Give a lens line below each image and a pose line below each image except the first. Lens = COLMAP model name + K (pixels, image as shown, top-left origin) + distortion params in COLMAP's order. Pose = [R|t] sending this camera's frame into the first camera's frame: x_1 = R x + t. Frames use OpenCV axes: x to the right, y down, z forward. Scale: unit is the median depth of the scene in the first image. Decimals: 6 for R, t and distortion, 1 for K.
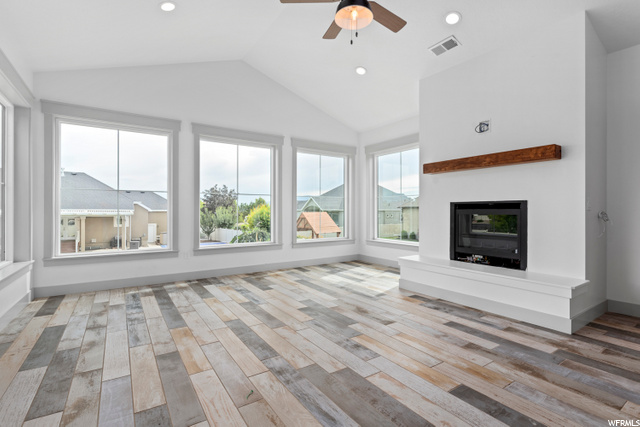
lens RADIAL K [[306.5, 0, 320.6], [0, 306.5, 211.6], [0, 0, 1]] dist [-0.002776, -0.000569]
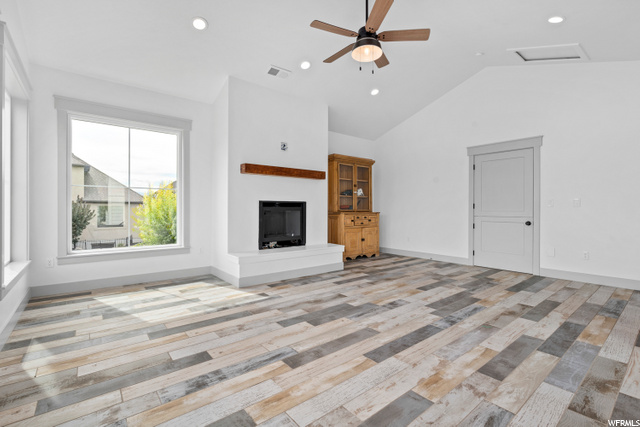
lens RADIAL K [[293.9, 0, 320.4], [0, 293.9, 210.8], [0, 0, 1]] dist [-0.000532, 0.000453]
pose [[-0.097295, -0.011648, 0.995187, -1.029577], [-0.000248, 0.999932, 0.011680, -0.007373], [-0.995256, 0.000890, -0.097291, 1.254771]]
